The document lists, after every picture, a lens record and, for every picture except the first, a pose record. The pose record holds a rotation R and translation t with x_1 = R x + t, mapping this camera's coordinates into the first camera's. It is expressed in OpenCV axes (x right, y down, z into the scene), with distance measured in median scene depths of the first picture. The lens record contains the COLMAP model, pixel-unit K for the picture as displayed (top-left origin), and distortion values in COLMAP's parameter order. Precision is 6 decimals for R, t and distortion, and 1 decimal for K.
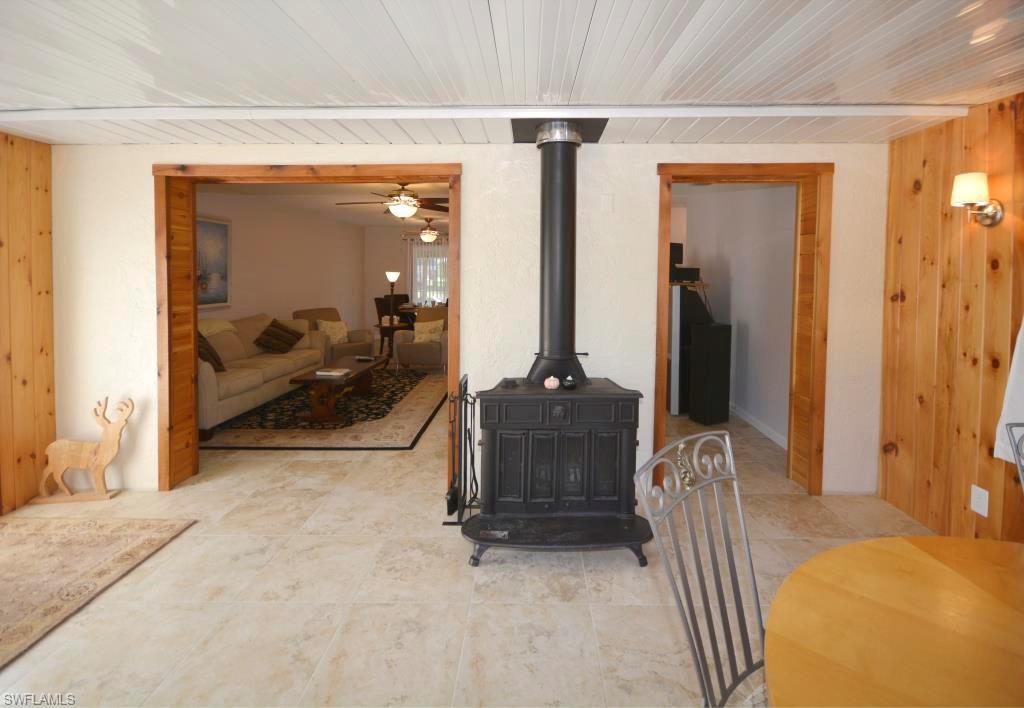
lens RADIAL K [[472.5, 0, 517.7], [0, 472.5, 288.0], [0, 0, 1]] dist [-0.002003, -0.000205]
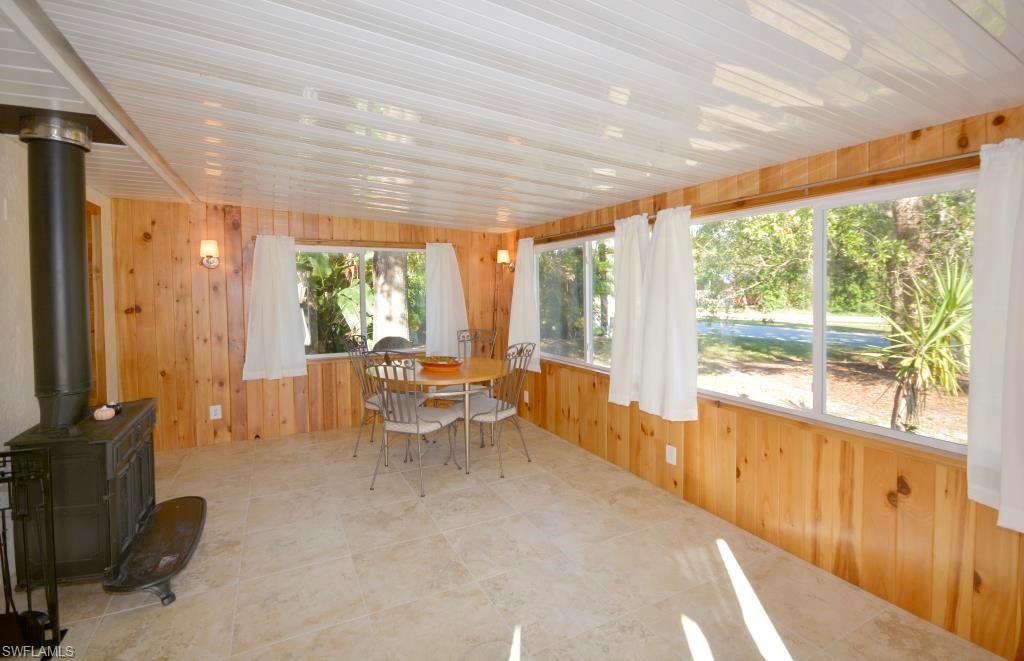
lens RADIAL K [[430.0, 0, 515.0], [0, 430.0, 303.9], [0, 0, 1]] dist [-0.019224, 0.000107]
pose [[-0.477800, -0.021893, 0.878196, -0.892912], [0.033263, 0.998522, 0.042990, -0.016652], [-0.877838, 0.049752, -0.476366, 0.595232]]
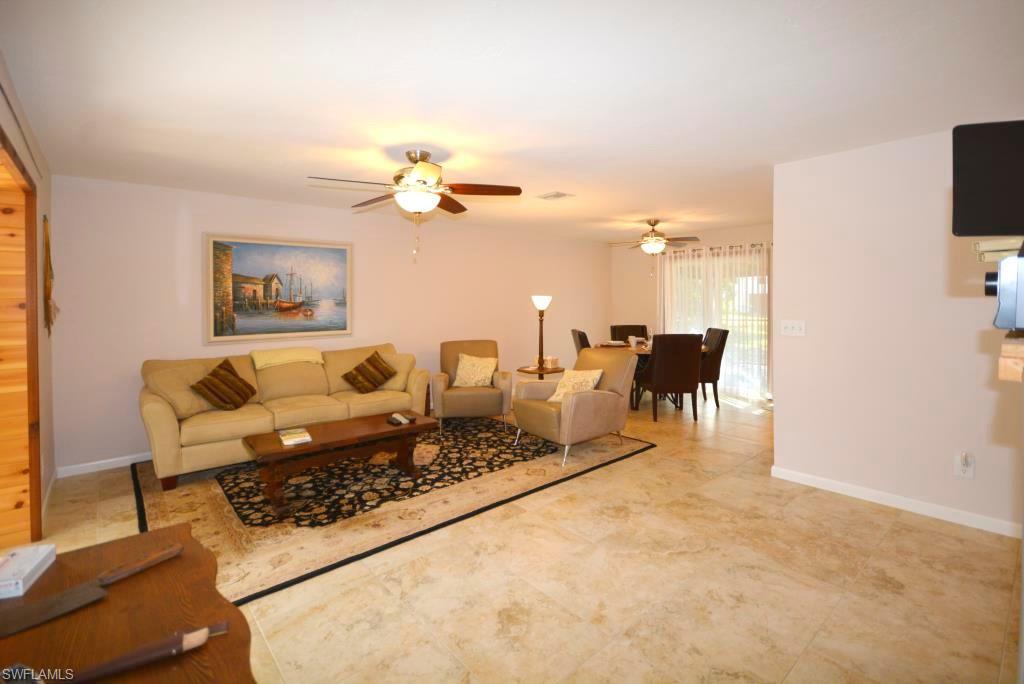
lens RADIAL K [[436.2, 0, 510.6], [0, 436.2, 303.4], [0, 0, 1]] dist [-0.001446, -0.000332]
pose [[0.655946, -0.001807, -0.754806, 0.487439], [-0.015480, 0.999755, -0.015846, -0.027207], [0.754649, 0.022078, 0.655757, 1.232940]]
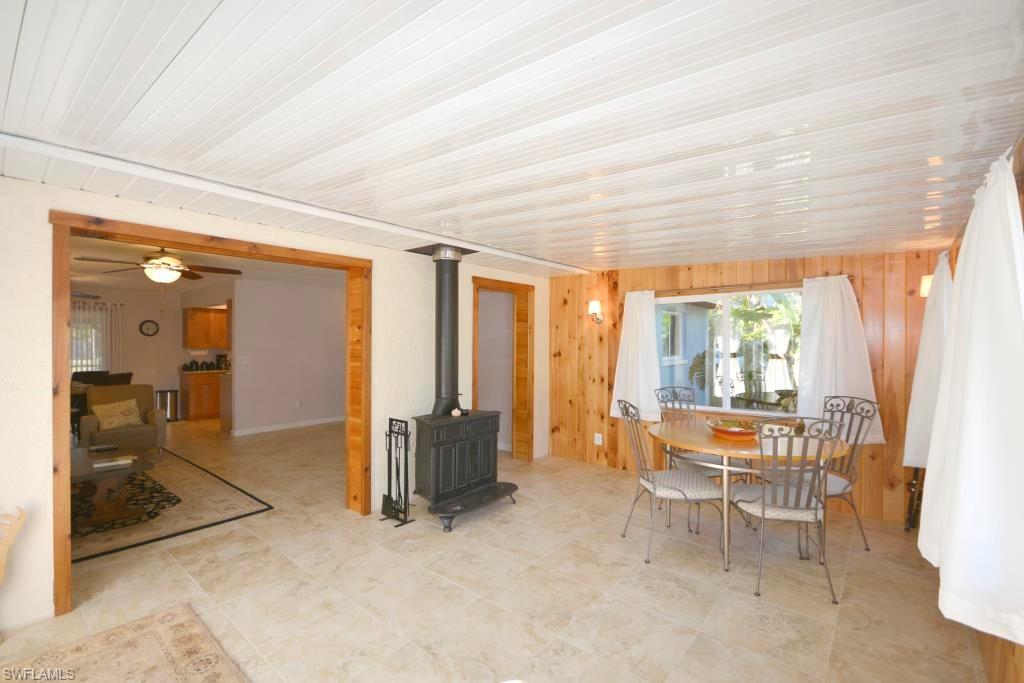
lens RADIAL K [[461.4, 0, 512.0], [0, 461.4, 341.5], [0, 0, 1]] dist [-0.002559, -0.010196]
pose [[0.623866, 0.001168, 0.781530, -0.888499], [0.026812, 0.999378, -0.022896, 0.003092], [-0.781071, 0.035239, 0.623447, -0.097728]]
